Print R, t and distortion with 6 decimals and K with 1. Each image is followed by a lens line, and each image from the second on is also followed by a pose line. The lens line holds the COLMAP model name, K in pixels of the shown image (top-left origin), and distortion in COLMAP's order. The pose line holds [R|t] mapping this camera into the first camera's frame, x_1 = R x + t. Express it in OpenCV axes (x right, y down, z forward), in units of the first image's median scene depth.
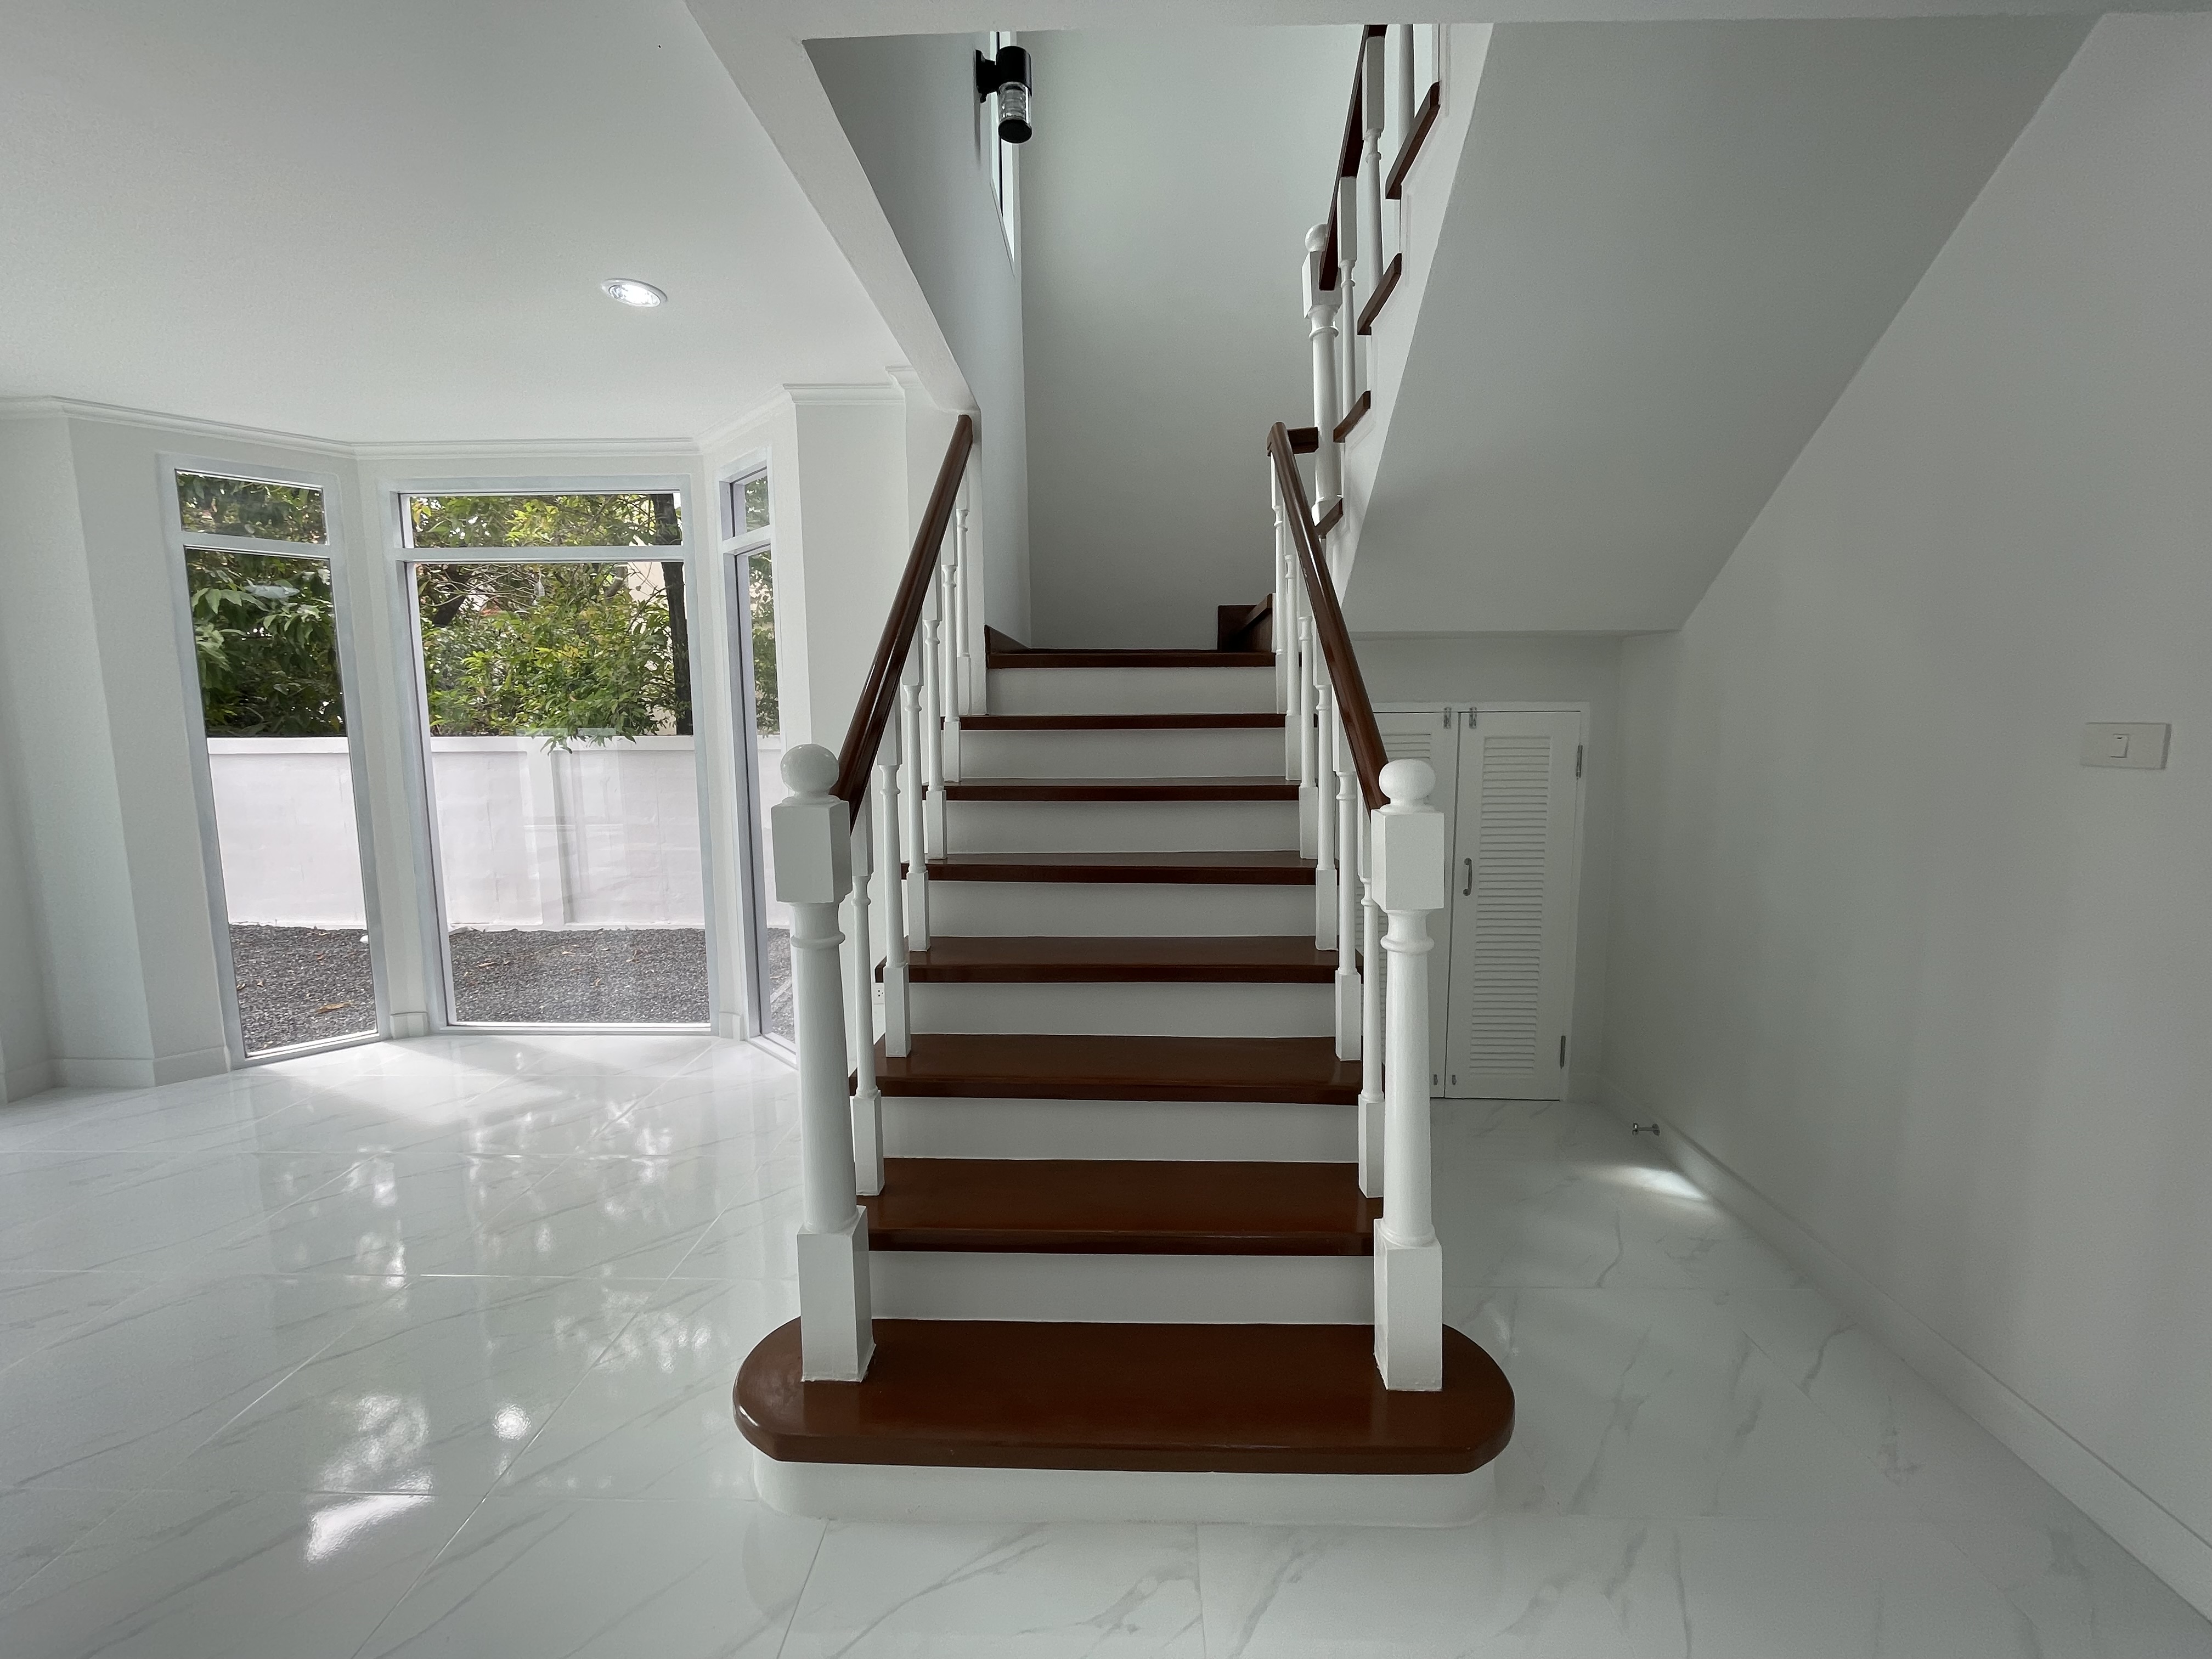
lens RADIAL K [[895.5, 0, 1105.9], [0, 895.5, 829.9], [0, 0, 1]] dist [-0.004441, 0.000051]
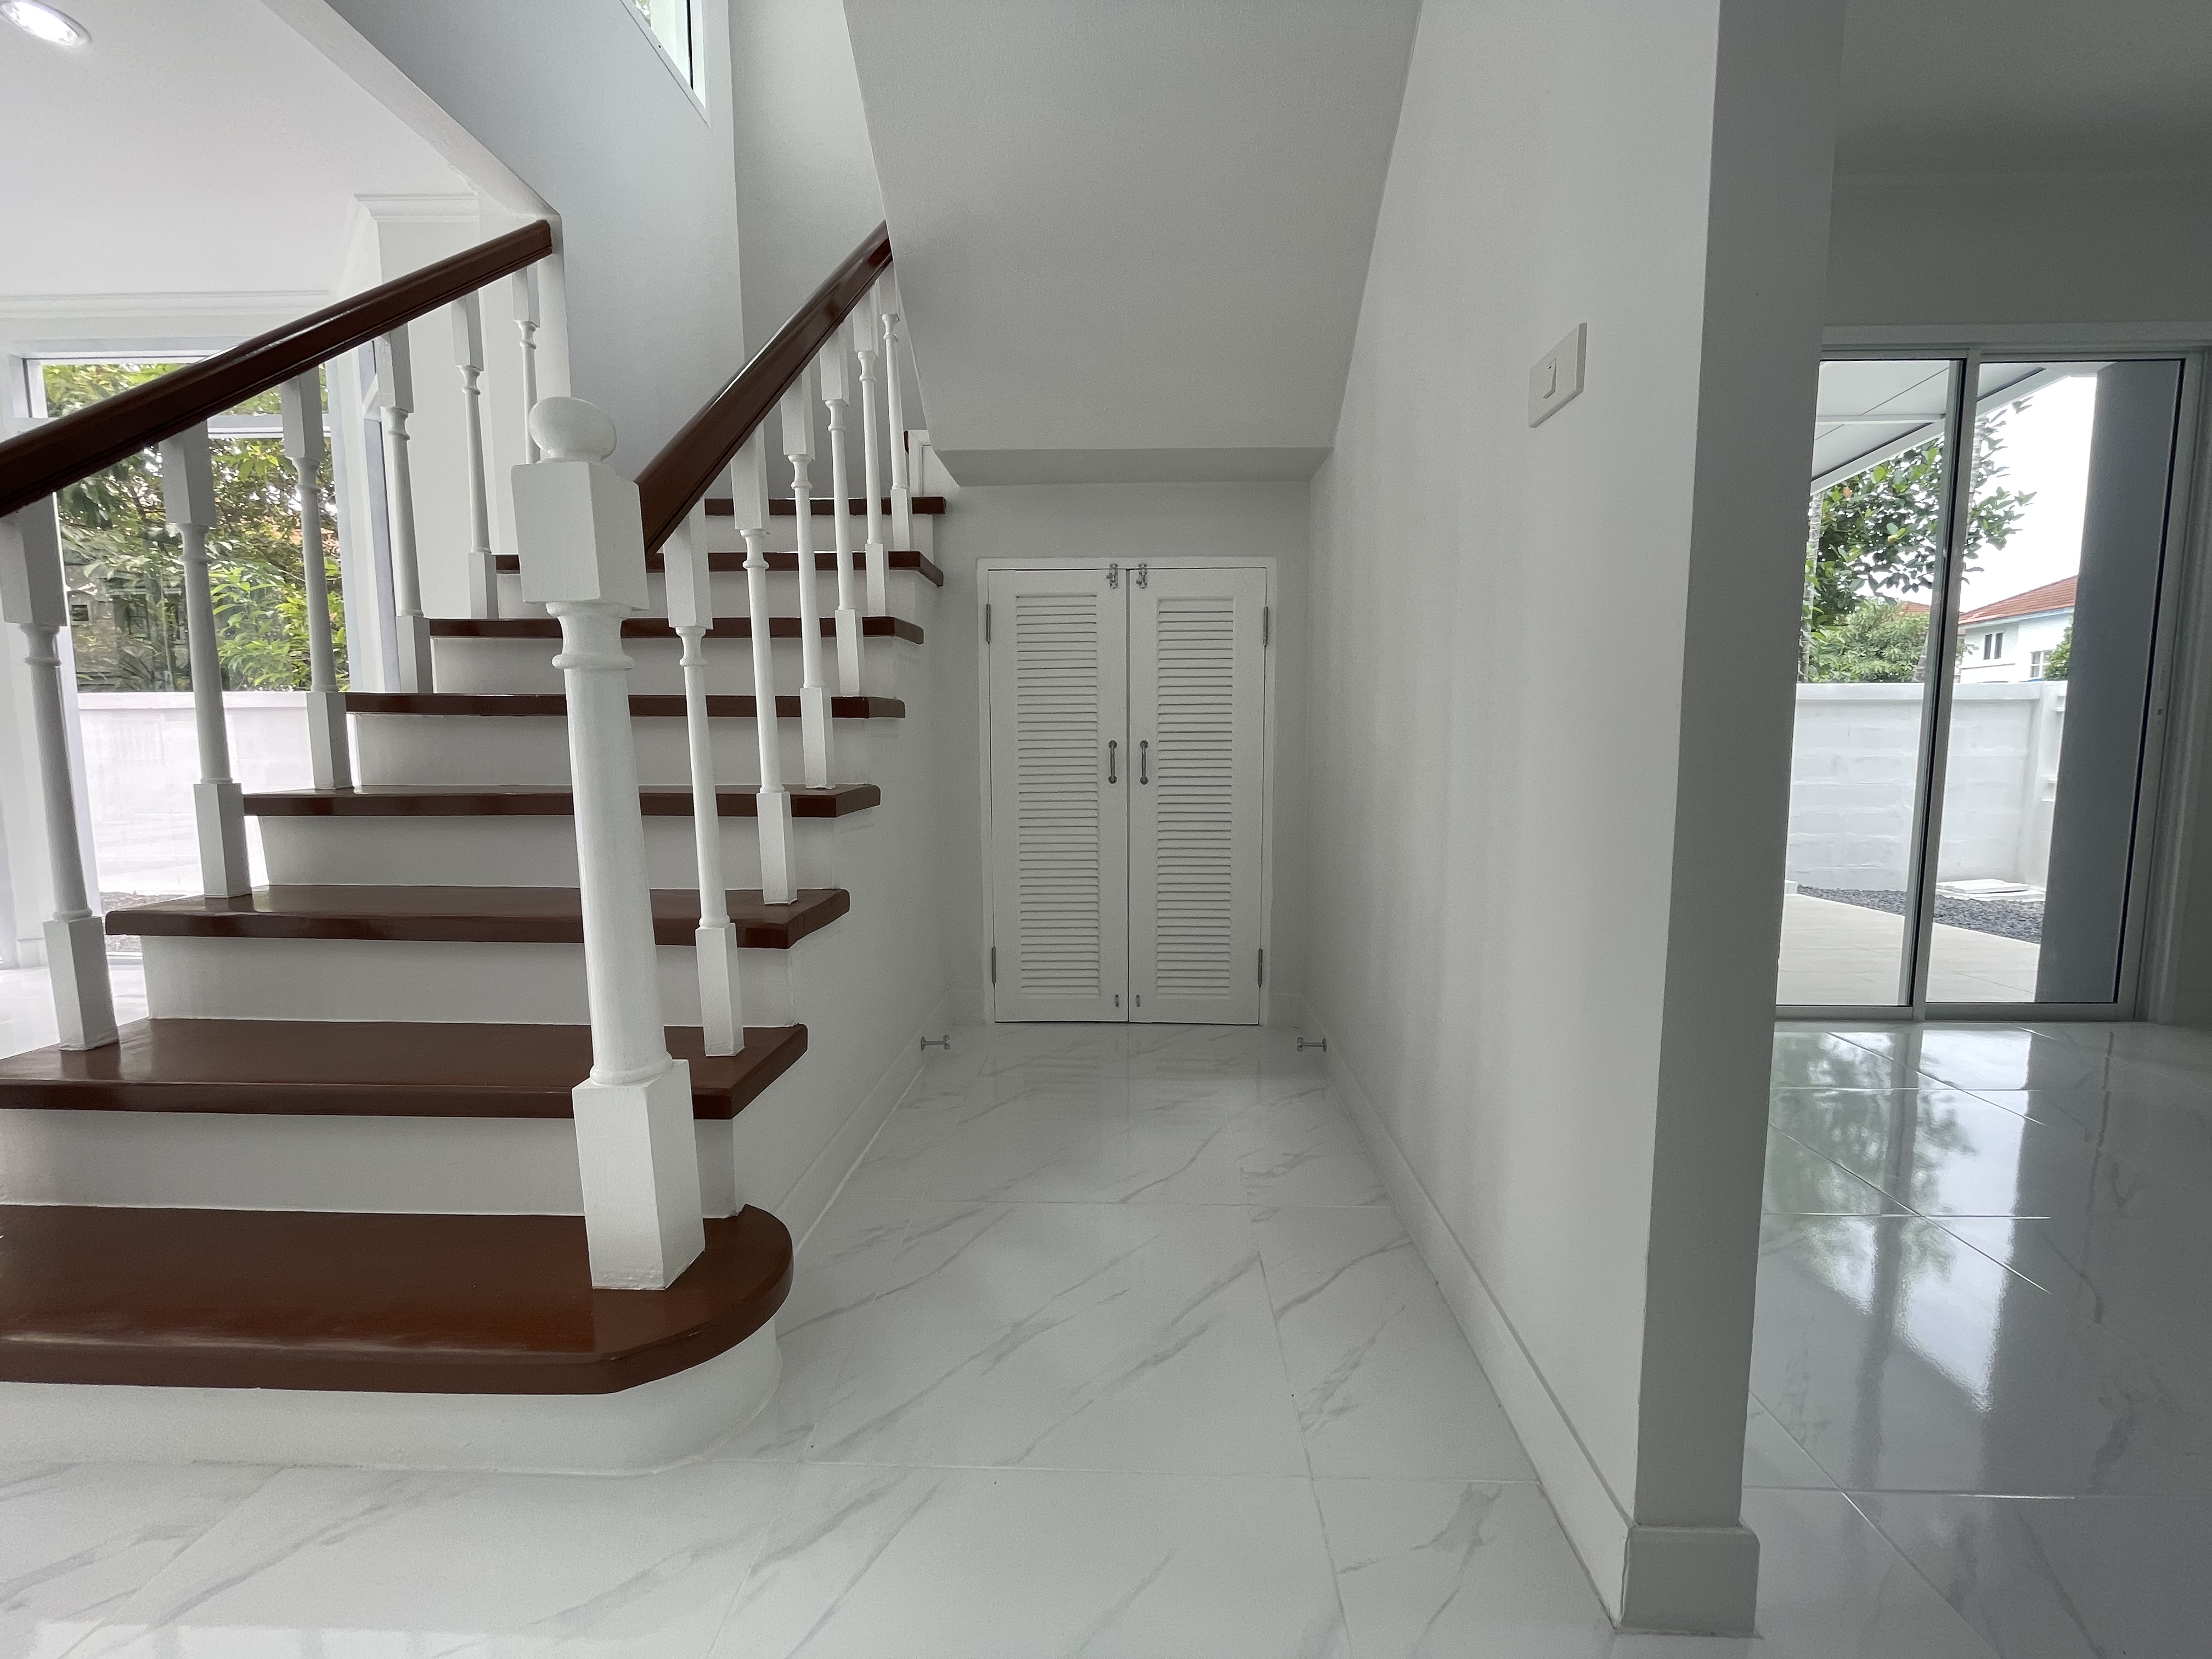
lens RADIAL K [[895.5, 0, 1114.6], [0, 895.5, 832.0], [0, 0, 1]] dist [-0.004441, 0.000051]
pose [[0.999984, 0.004490, -0.003490, 0.349093], [-0.004548, 0.999852, -0.016567, 0.123722], [0.003415, 0.016582, 0.999857, 0.124094]]
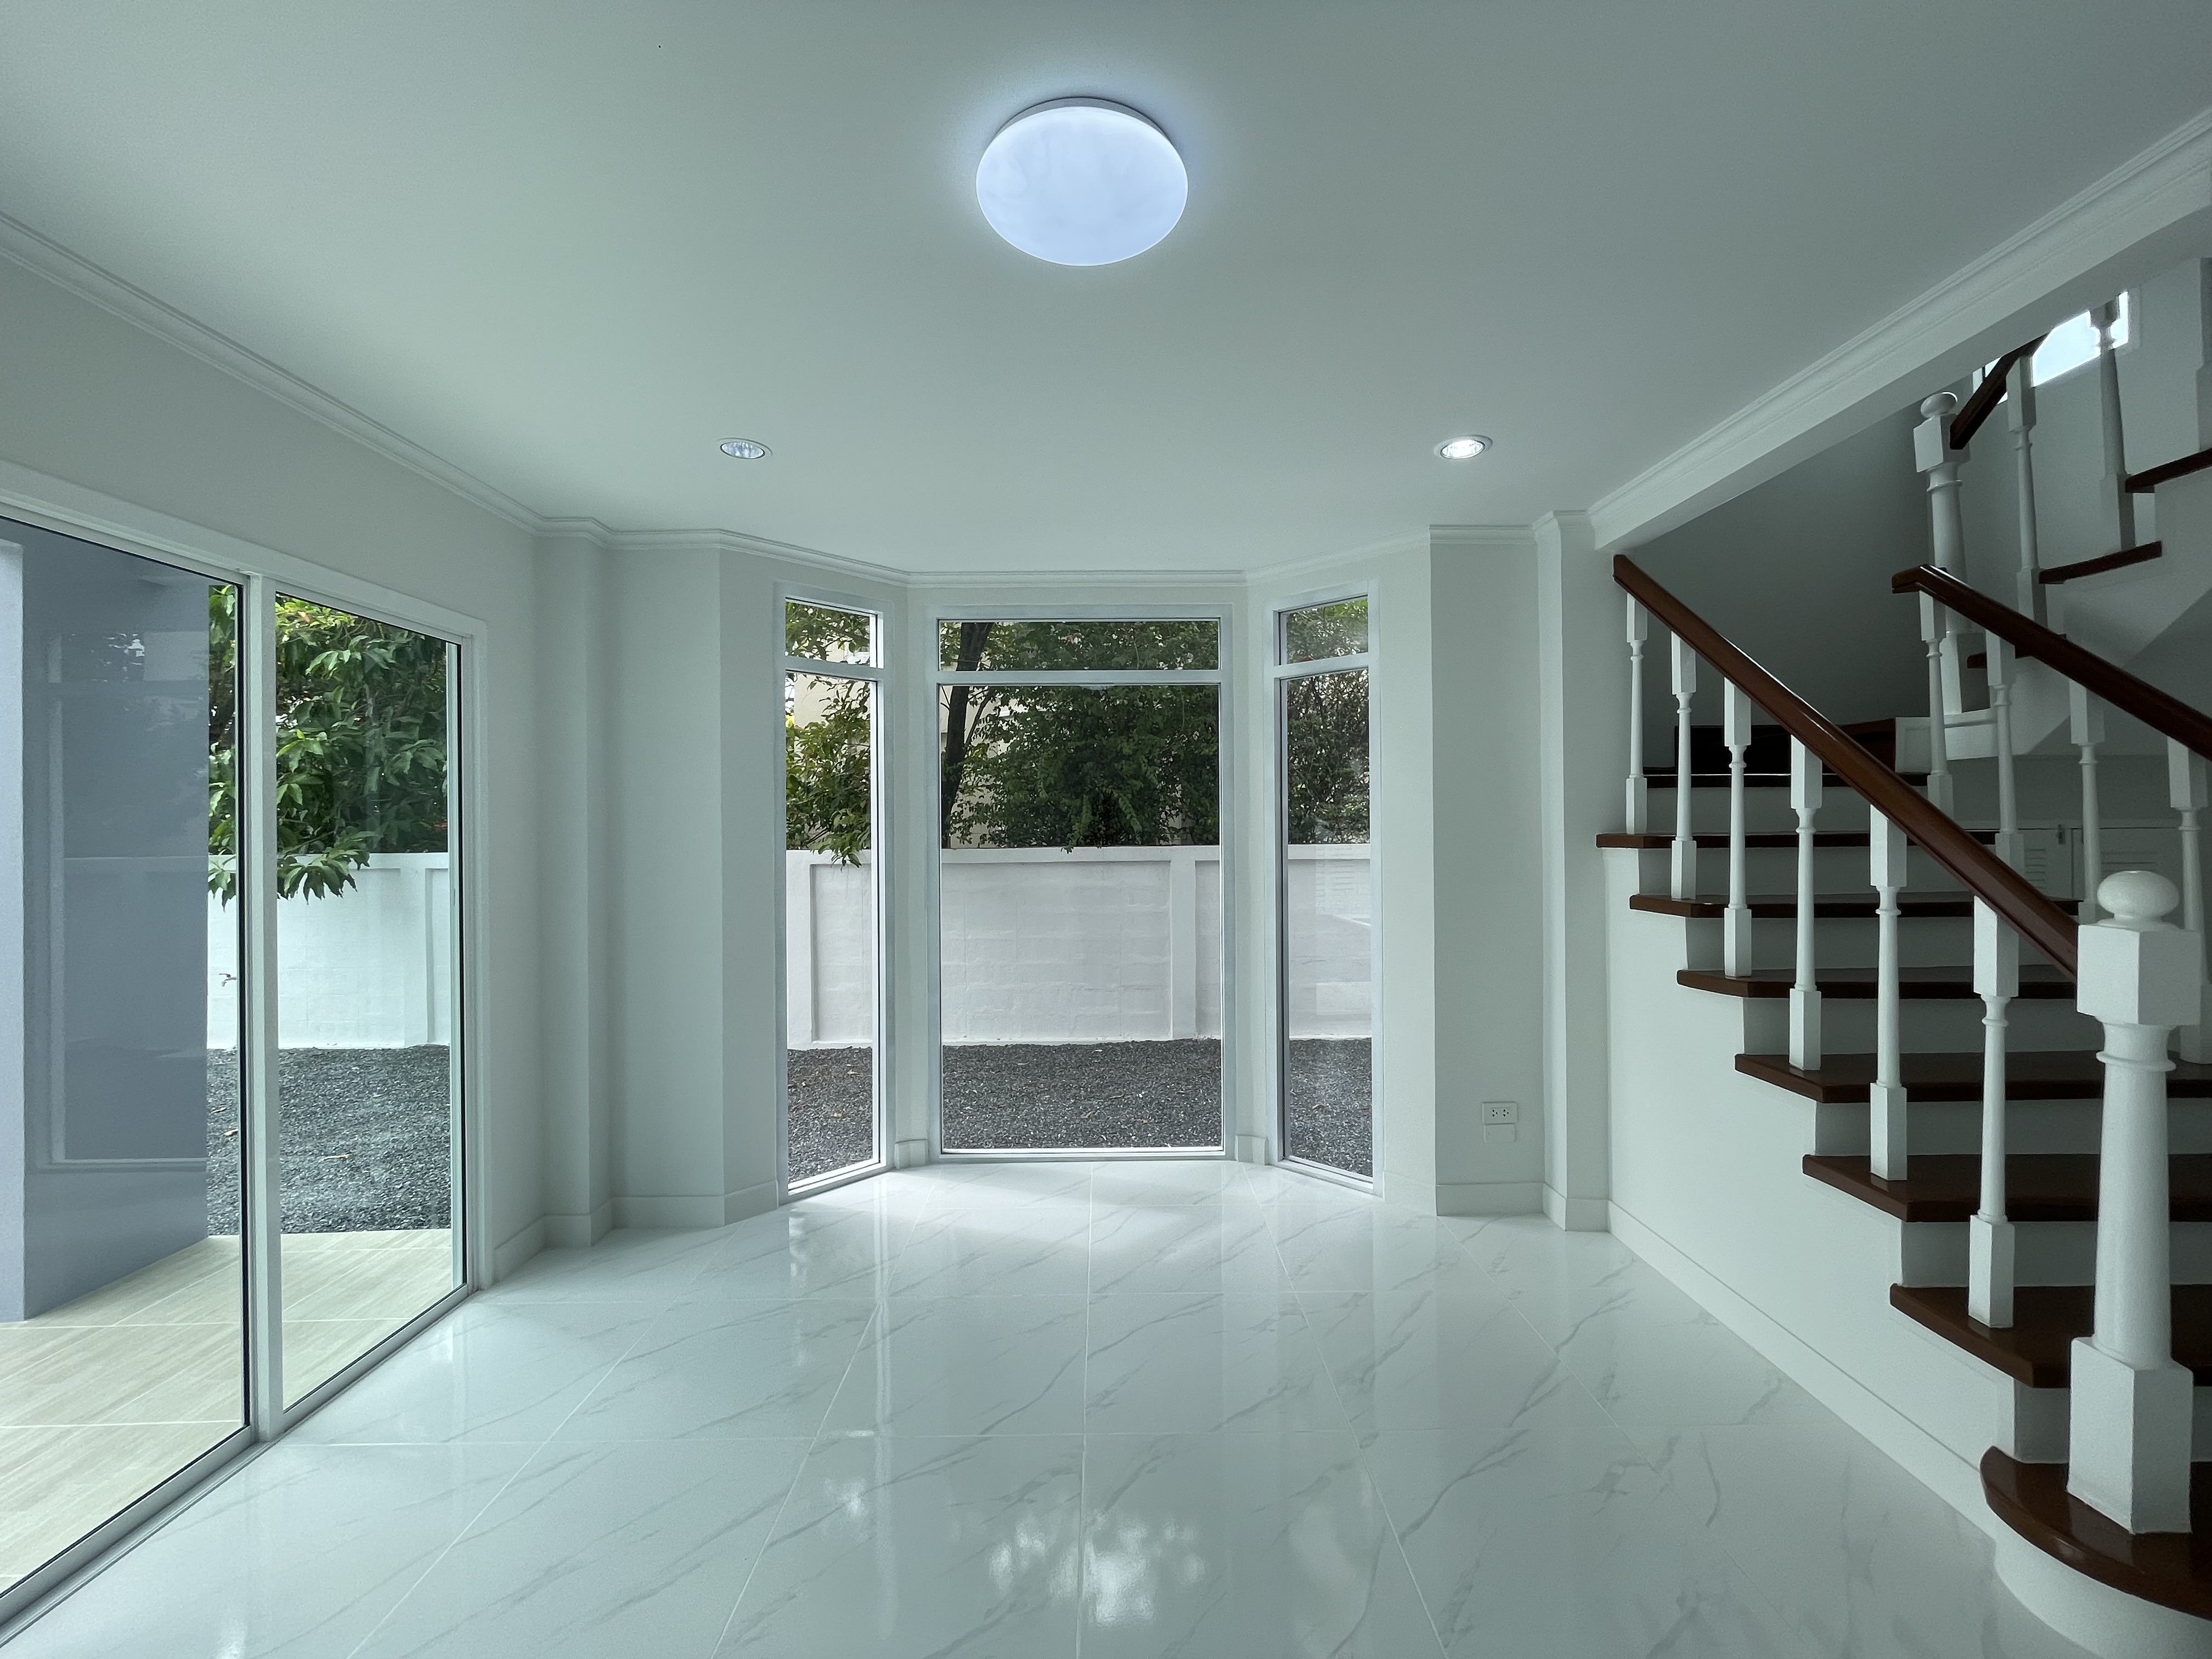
lens RADIAL K [[895.5, 0, 1102.7], [0, 895.5, 831.5], [0, 0, 1]] dist [-0.004441, 0.000051]
pose [[0.999547, -0.002773, 0.029952, -0.695088], [0.006356, 0.992731, -0.120187, -0.009326], [-0.029401, 0.120323, 0.992299, -0.001790]]
